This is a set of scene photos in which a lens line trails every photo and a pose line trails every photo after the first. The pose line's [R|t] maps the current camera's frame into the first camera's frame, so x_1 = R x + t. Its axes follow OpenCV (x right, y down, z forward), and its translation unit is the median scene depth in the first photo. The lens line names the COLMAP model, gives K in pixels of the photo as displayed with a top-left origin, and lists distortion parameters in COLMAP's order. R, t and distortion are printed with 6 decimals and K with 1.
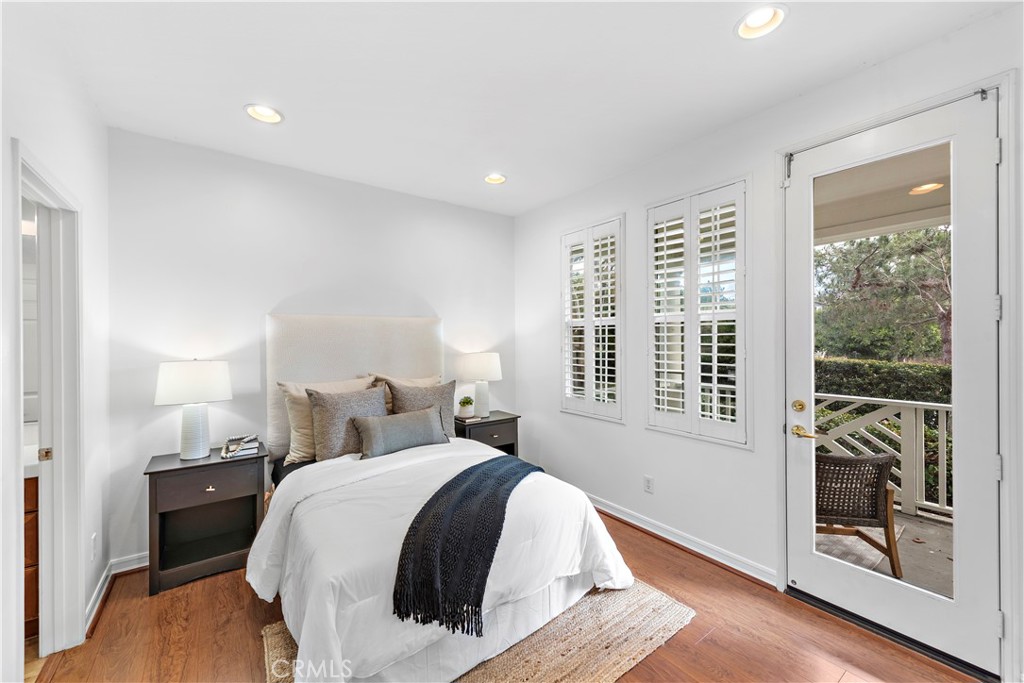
lens RADIAL K [[399.3, 0, 512.0], [0, 399.3, 341.5], [0, 0, 1]] dist [0.001335, -0.000175]
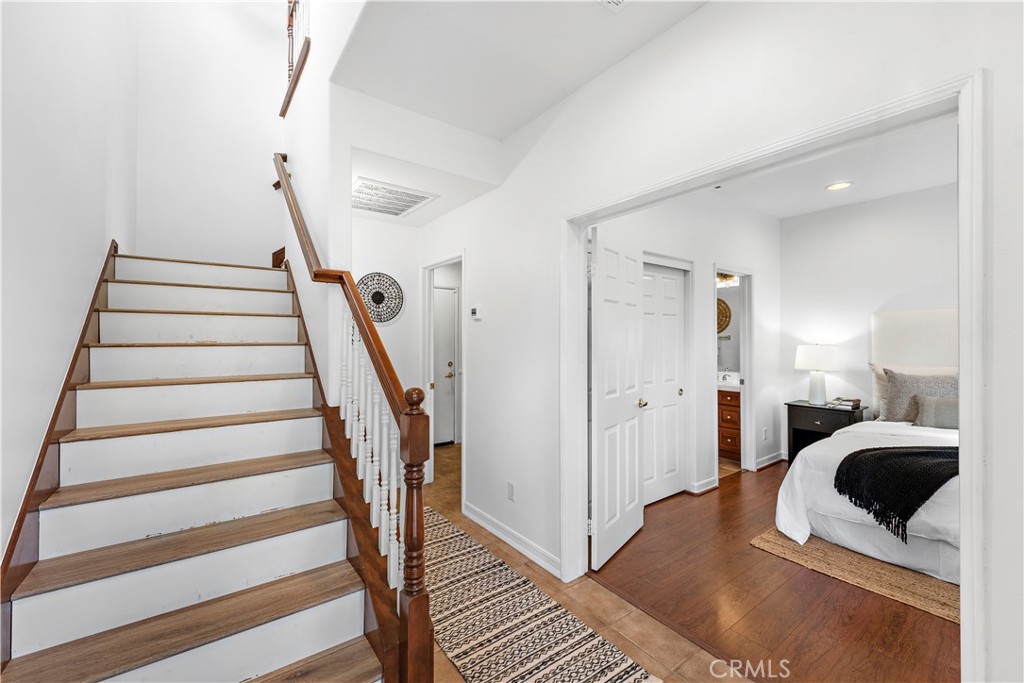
lens RADIAL K [[411.7, 0, 514.0], [0, 411.7, 344.3], [0, 0, 1]] dist [0.000621, -0.000358]
pose [[-0.006020, 0.015622, -0.999860, 0.803873], [0.000841, 0.999878, 0.015618, 0.015172], [0.999982, -0.000747, -0.006033, -0.208131]]
